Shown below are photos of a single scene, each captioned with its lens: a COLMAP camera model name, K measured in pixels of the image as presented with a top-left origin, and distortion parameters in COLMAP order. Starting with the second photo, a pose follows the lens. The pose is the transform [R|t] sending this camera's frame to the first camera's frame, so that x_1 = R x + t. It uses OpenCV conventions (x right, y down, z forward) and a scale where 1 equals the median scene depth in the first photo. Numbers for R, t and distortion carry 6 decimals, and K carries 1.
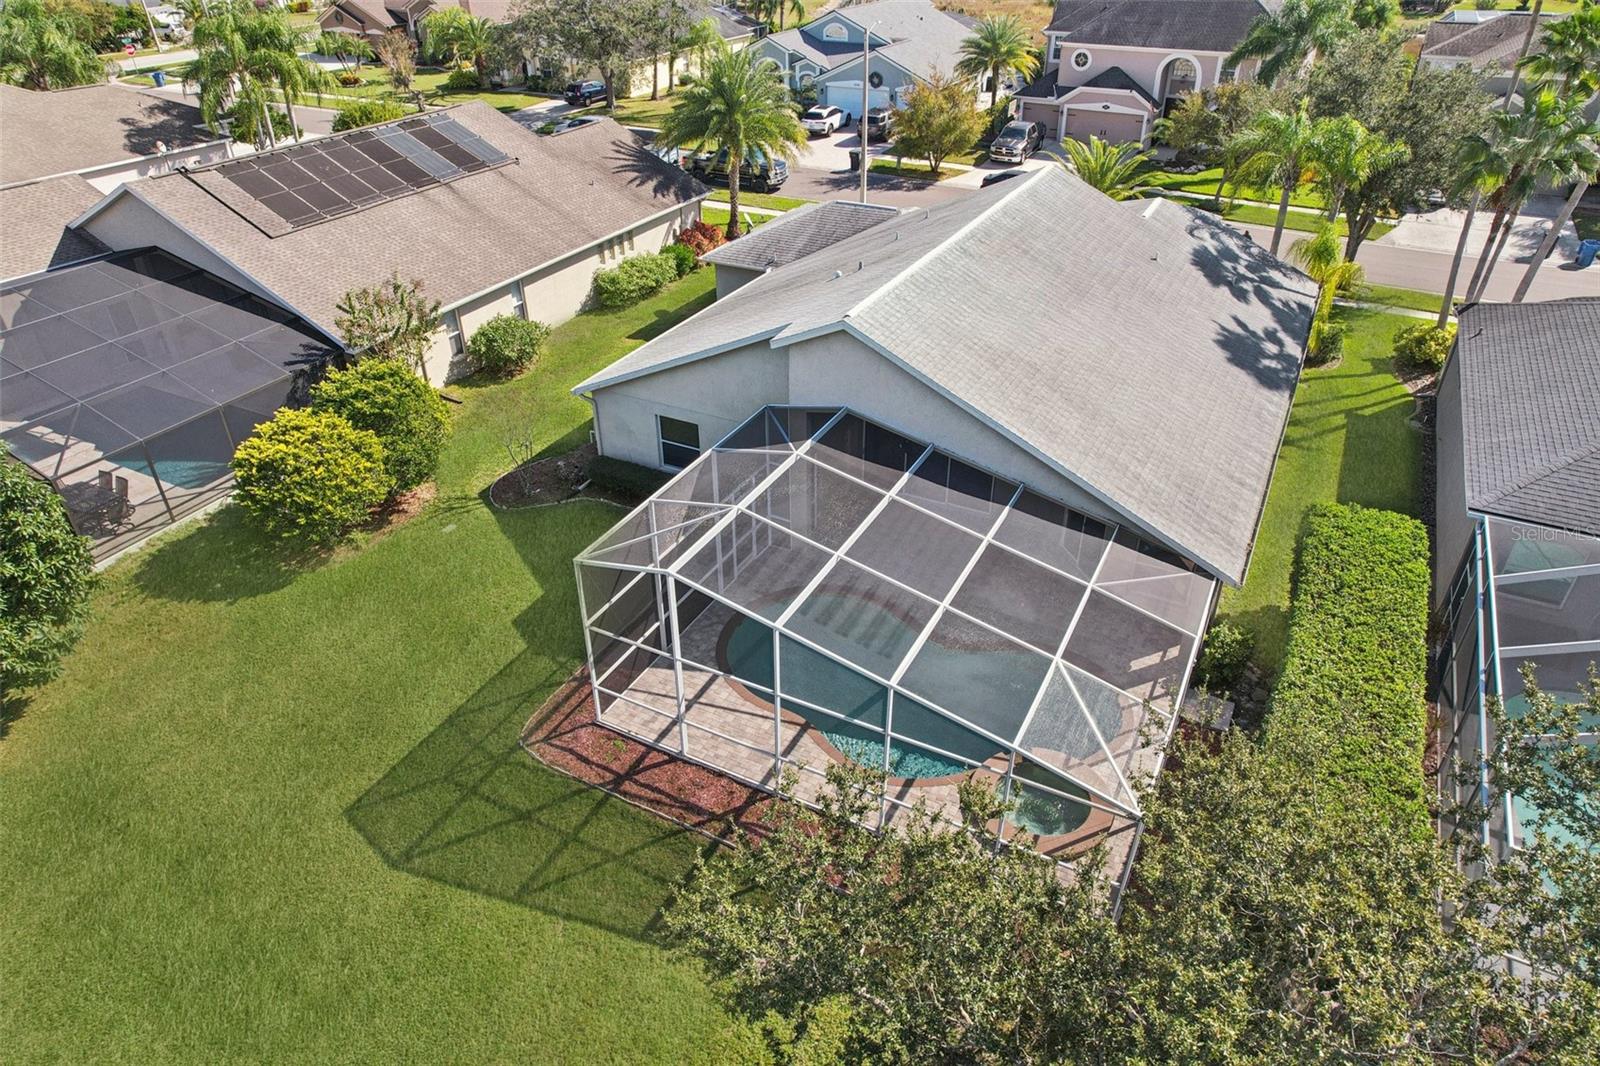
lens RADIAL K [[1031.2, 0, 808.4], [0, 1031.2, 527.3], [0, 0, 1]] dist [-0.091419, 0.092455]
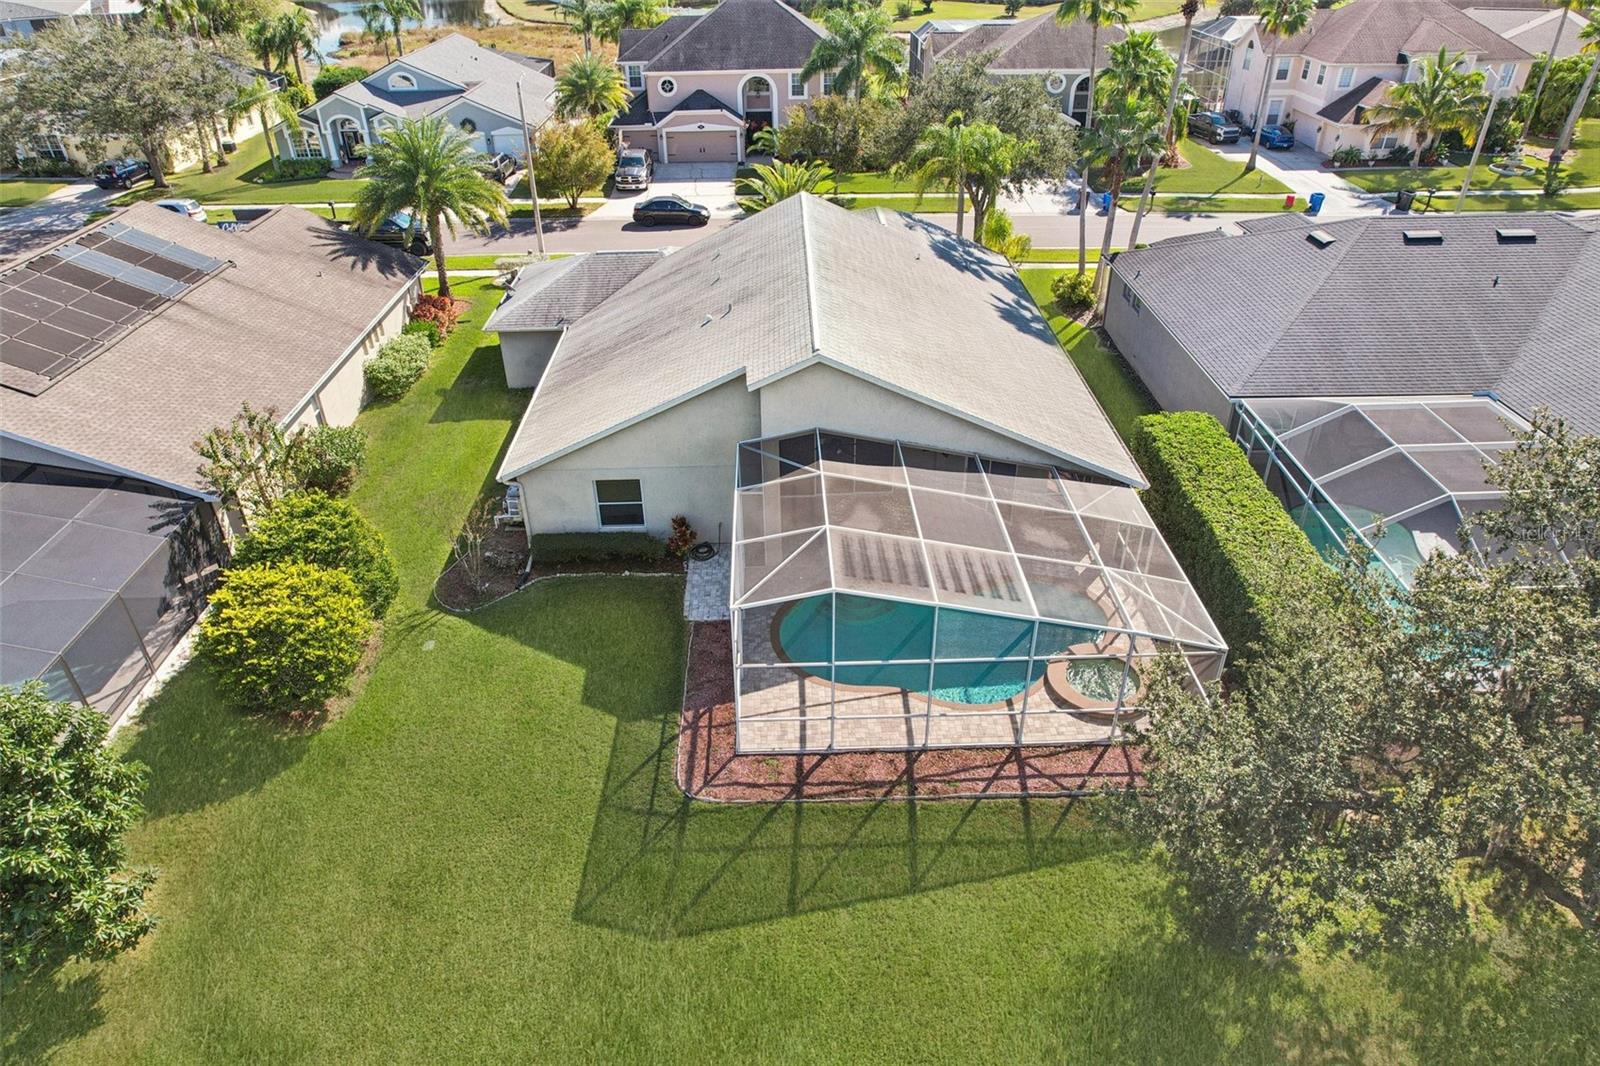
lens RADIAL K [[1031.2, 0, 808.4], [0, 1031.2, 527.3], [0, 0, 1]] dist [-0.091419, 0.092455]
pose [[0.872083, -0.263454, 0.412387, -0.308195], [0.266976, 0.962392, 0.050248, -0.044939], [-0.410116, 0.066277, 0.909622, -0.026053]]
